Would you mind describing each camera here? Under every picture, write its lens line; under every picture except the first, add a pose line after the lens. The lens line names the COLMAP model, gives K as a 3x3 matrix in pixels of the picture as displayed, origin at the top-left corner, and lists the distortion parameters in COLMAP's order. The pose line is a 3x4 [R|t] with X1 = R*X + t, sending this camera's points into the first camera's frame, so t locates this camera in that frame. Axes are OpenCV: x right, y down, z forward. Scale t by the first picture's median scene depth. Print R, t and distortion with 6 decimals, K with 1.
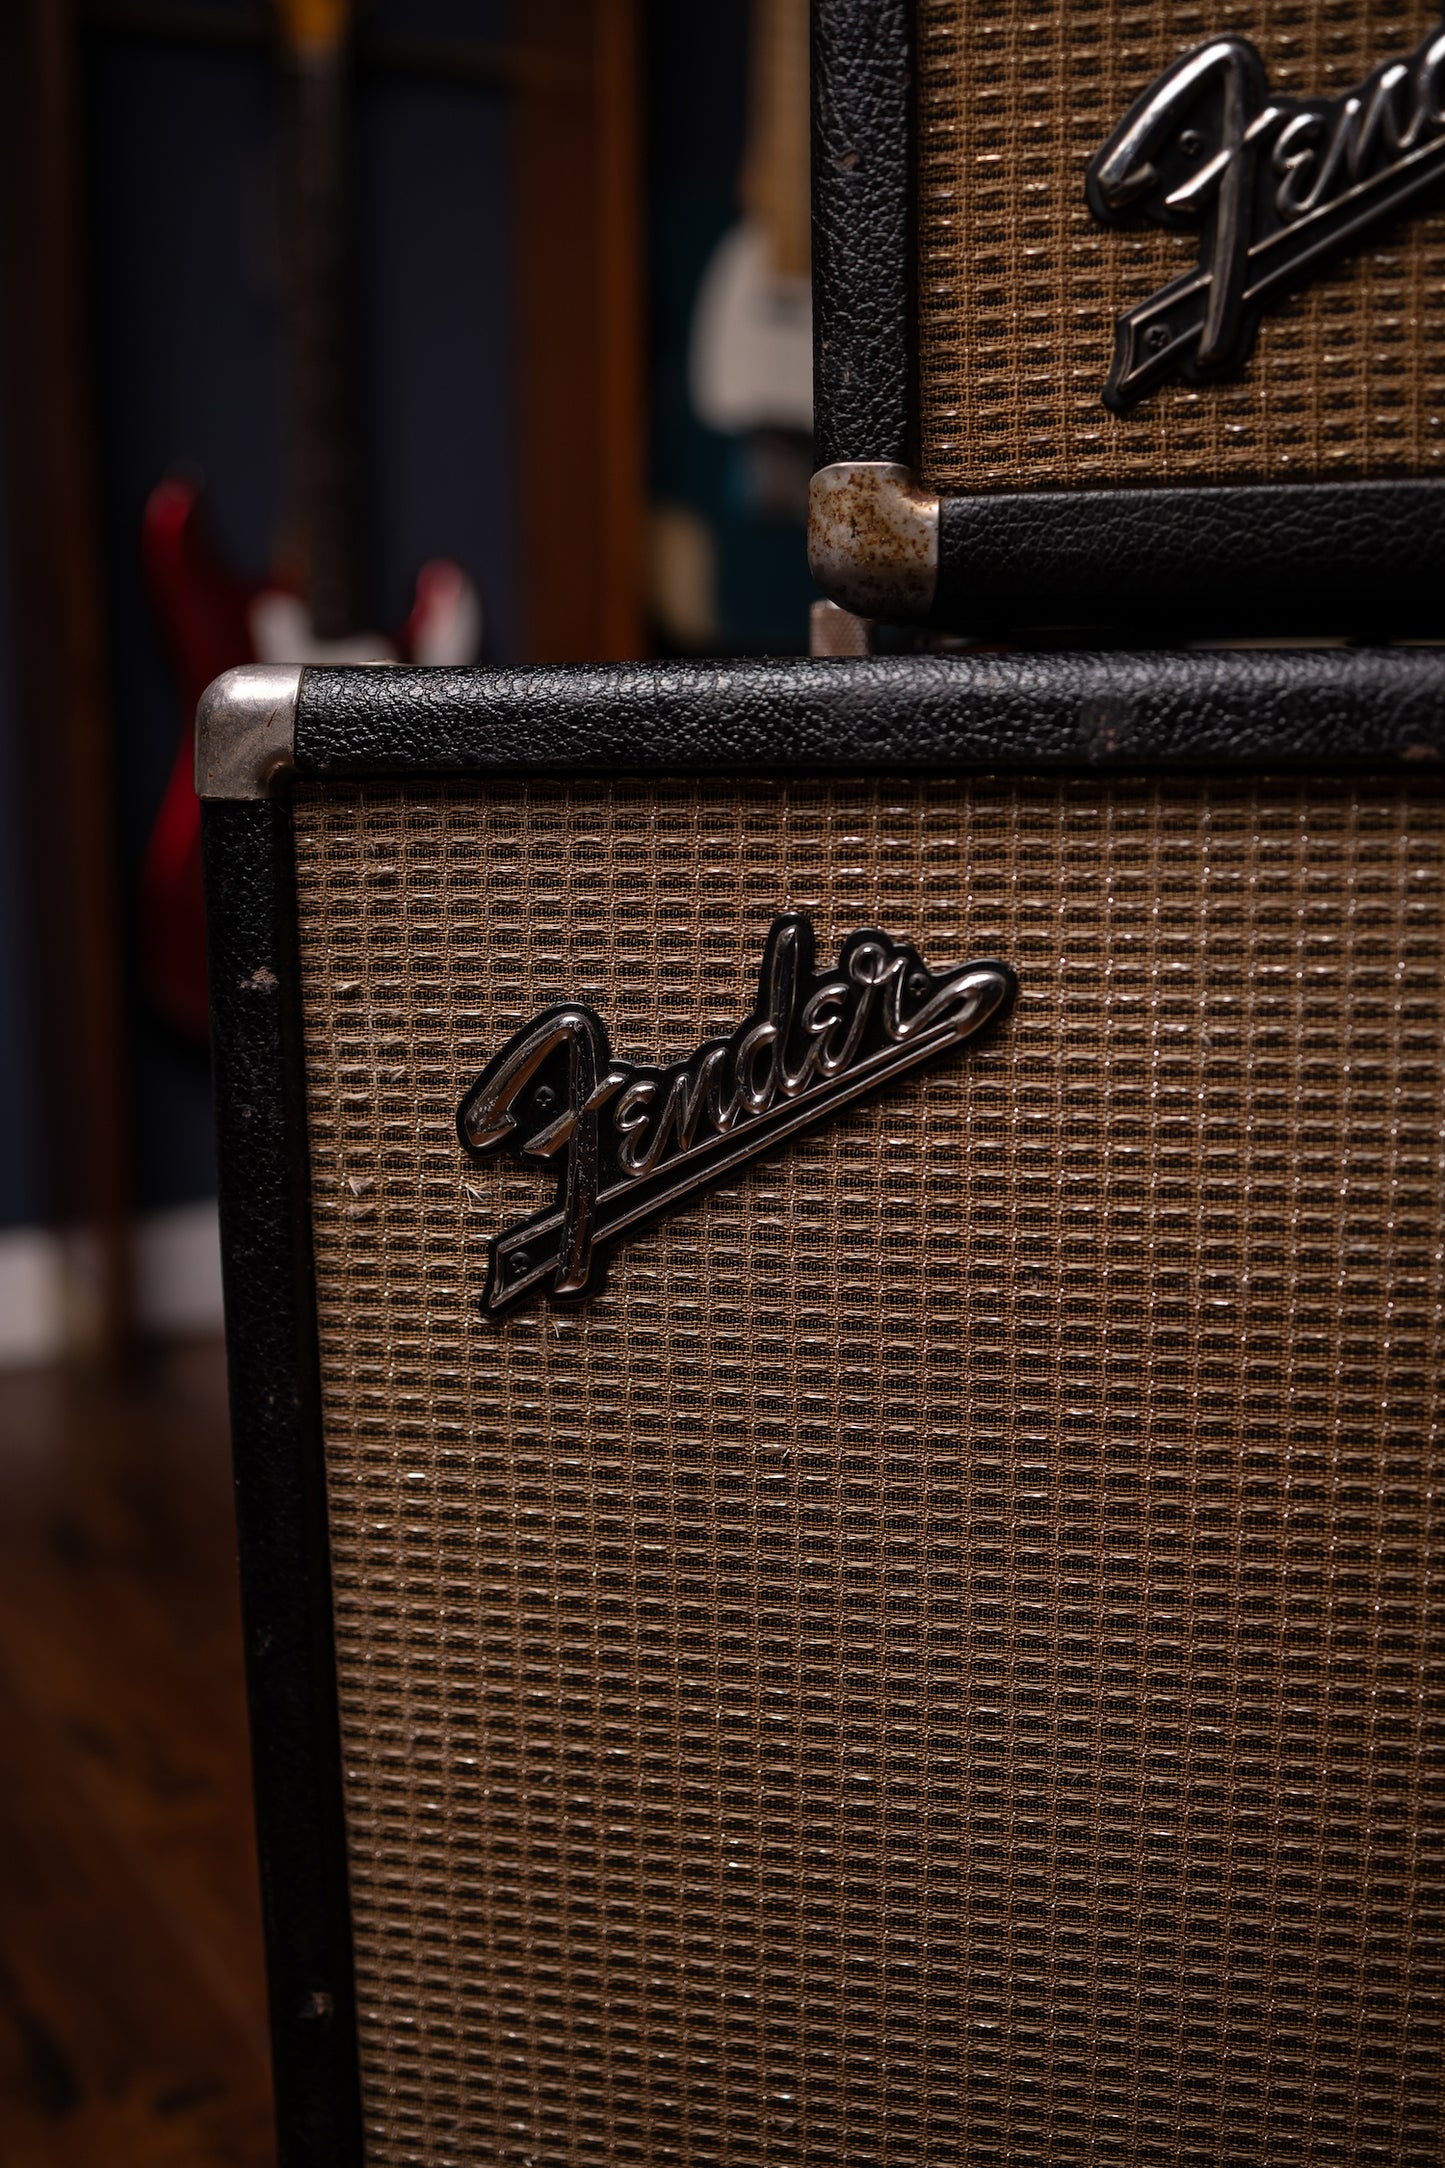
lens RADIAL K [[2298.6, 0, 663.7], [0, 2298.6, 1097.4], [0, 0, 1]] dist [-0.051807, 0.000000]
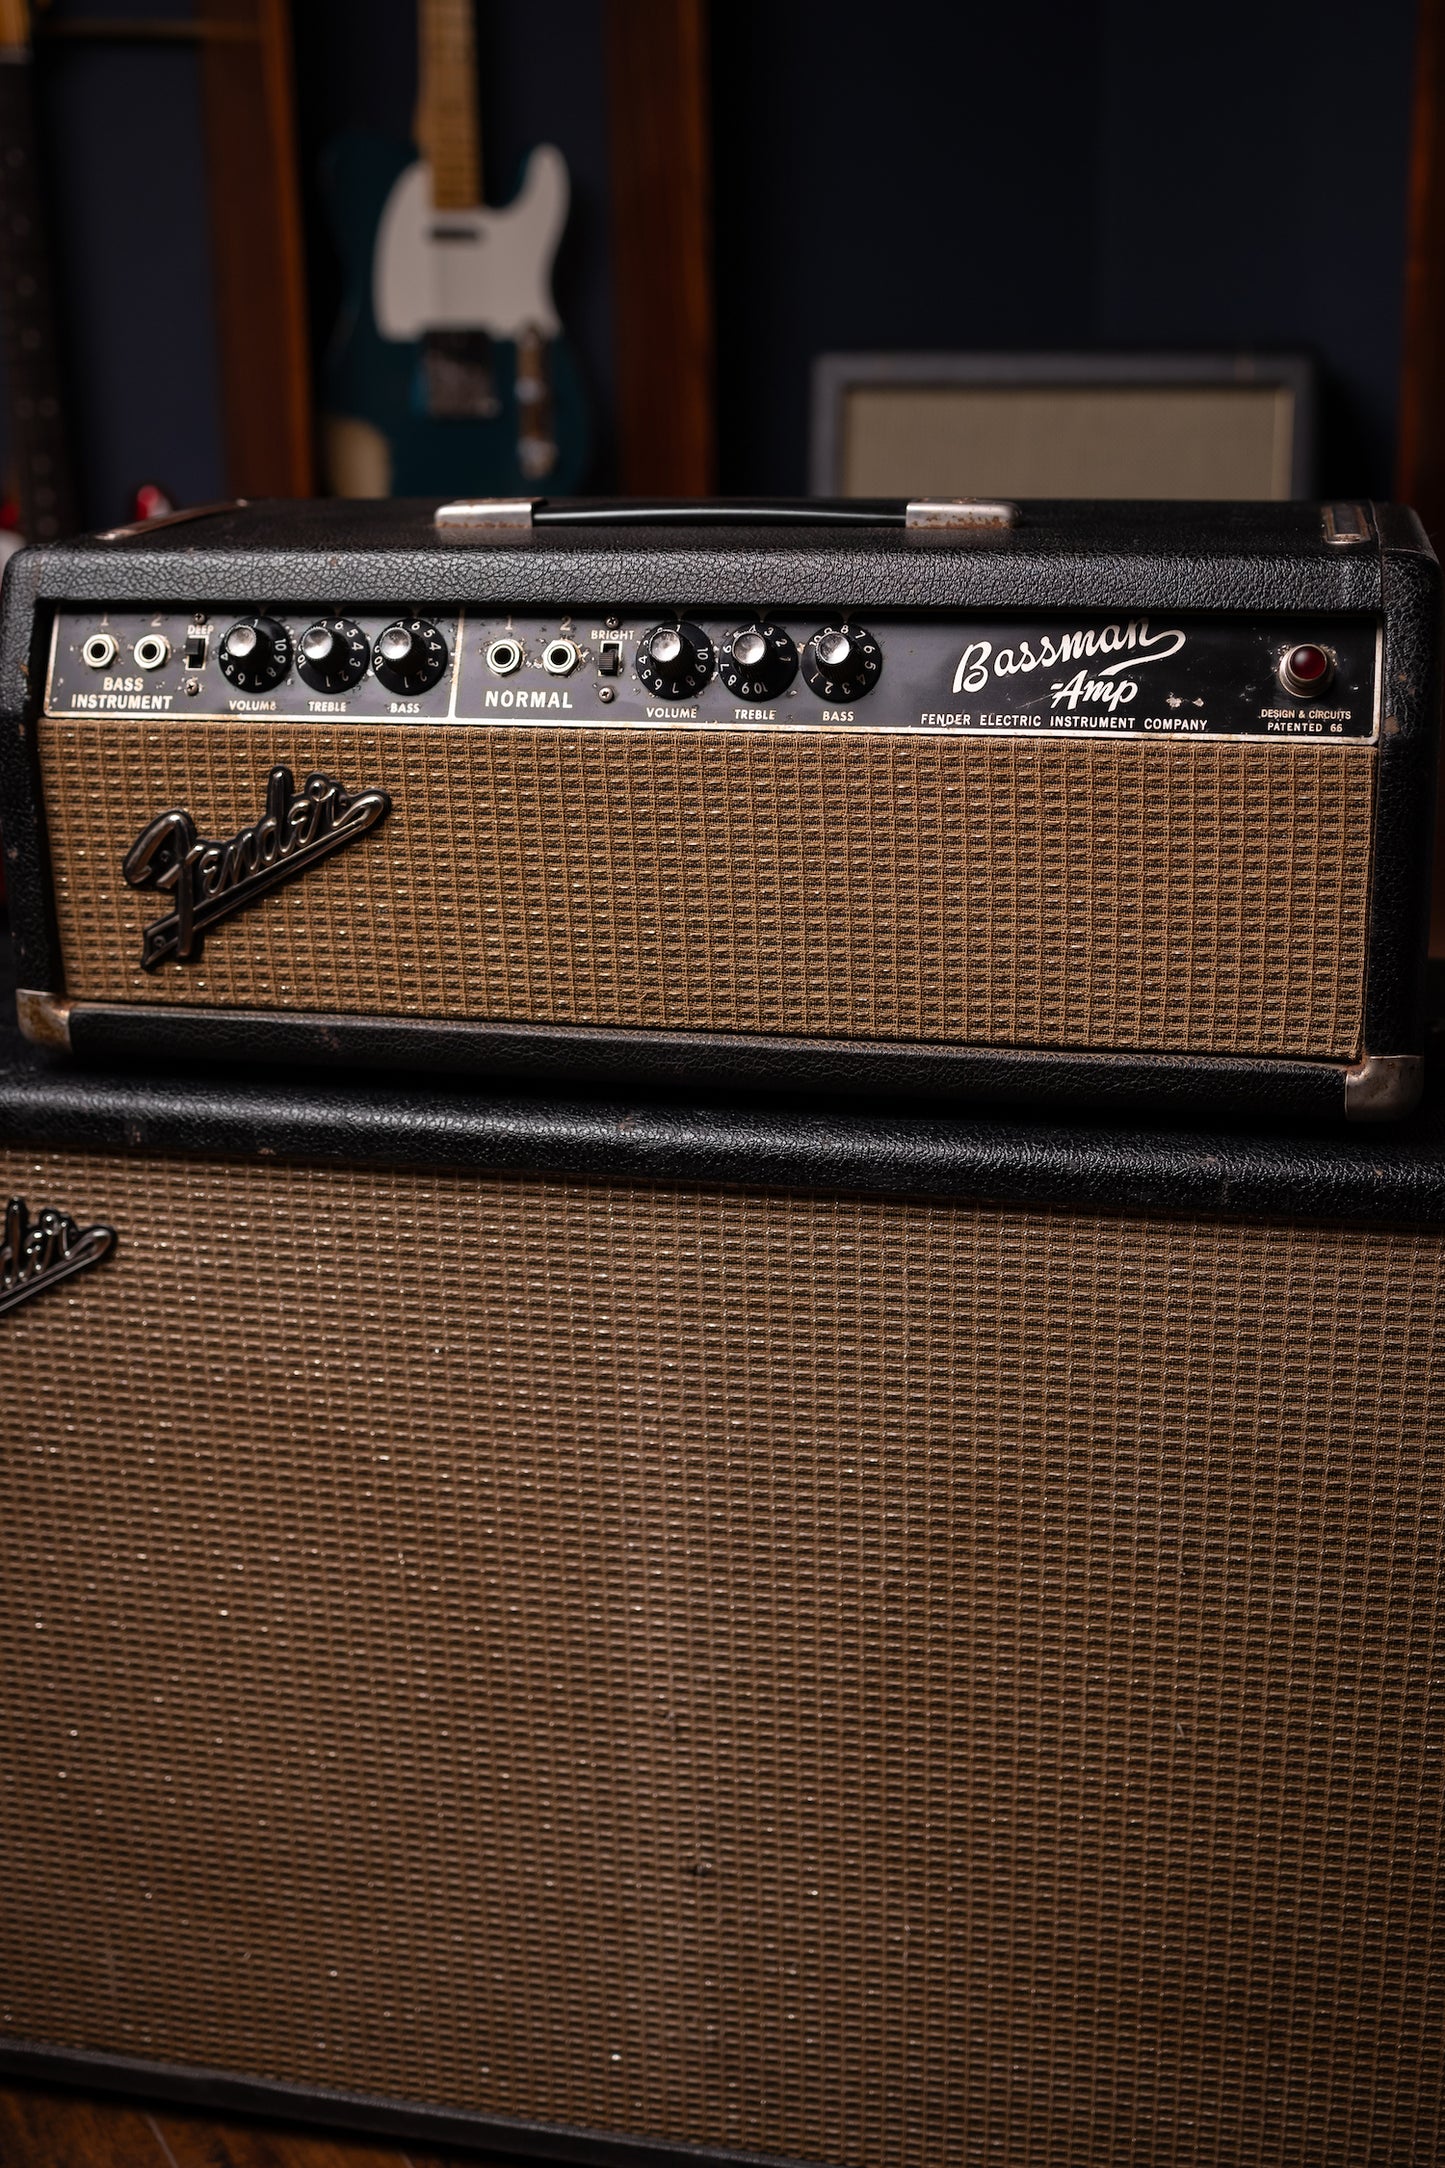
lens RADIAL K [[2523.7, 0, 745.2], [0, 2523.7, 1001.1], [0, 0, 1]] dist [-0.045330, 0.000000]
pose [[0.999511, -0.017718, 0.025784, 0.662132], [0.013819, 0.989448, 0.144231, -0.577394], [-0.028068, -0.143804, 0.989208, -1.260218]]
